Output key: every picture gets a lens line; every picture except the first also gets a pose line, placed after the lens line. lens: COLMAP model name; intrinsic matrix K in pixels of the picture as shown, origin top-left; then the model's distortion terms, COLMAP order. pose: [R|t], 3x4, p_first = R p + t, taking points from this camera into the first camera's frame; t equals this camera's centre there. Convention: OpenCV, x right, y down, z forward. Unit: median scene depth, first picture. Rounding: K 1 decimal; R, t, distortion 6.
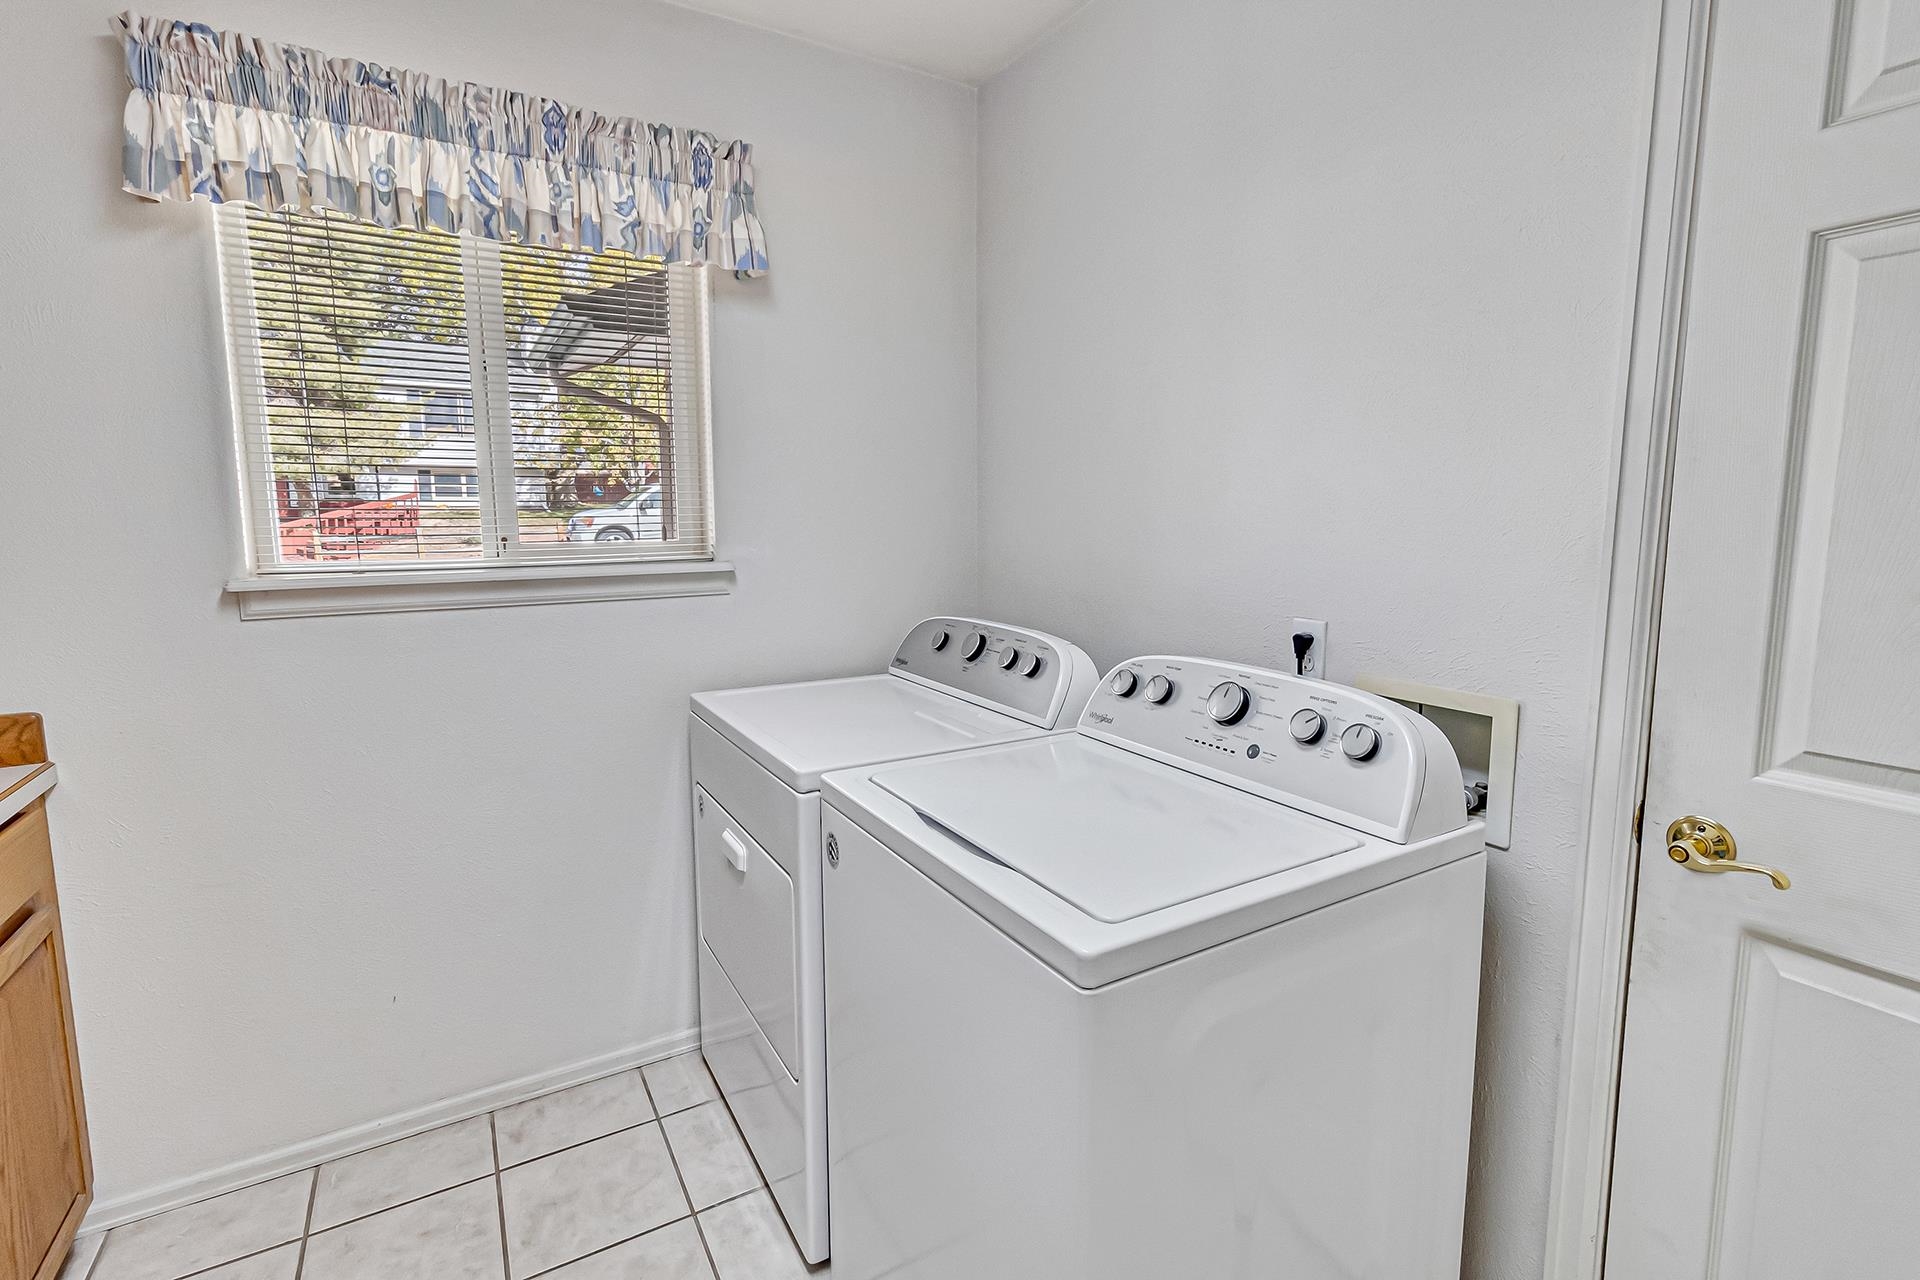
lens RADIAL K [[902.6, 0, 965.9], [0, 902.6, 631.2], [0, 0, 1]] dist [0.011148, 0.000122]
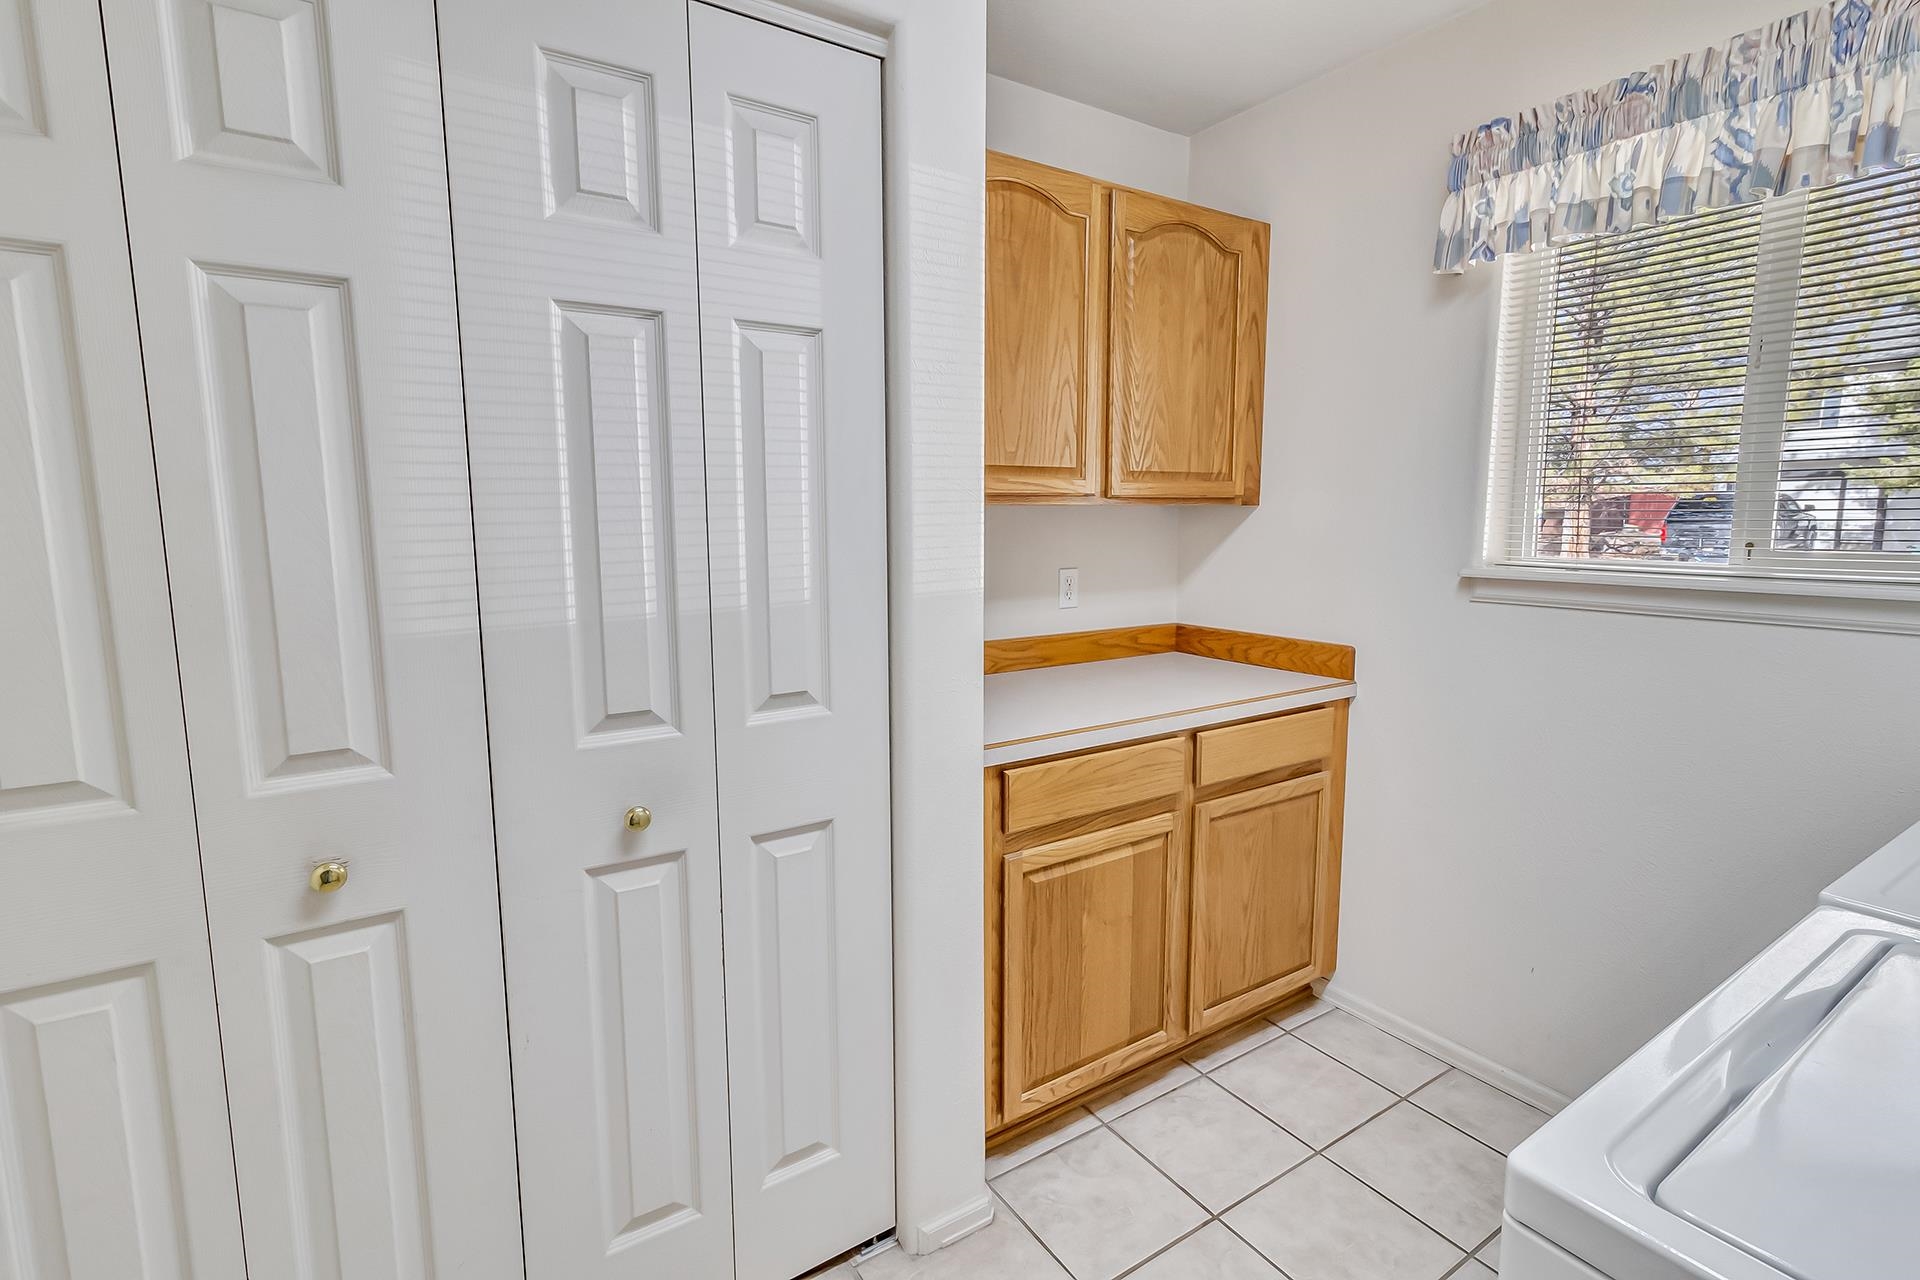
lens RADIAL K [[902.6, 0, 968.0], [0, 902.6, 632.5], [0, 0, 1]] dist [0.011148, 0.000122]
pose [[0.052723, 0.136943, -0.989175, 0.387156], [-0.133713, 0.982601, 0.128906, -0.038024], [0.989617, 0.125469, 0.070116, 0.257082]]
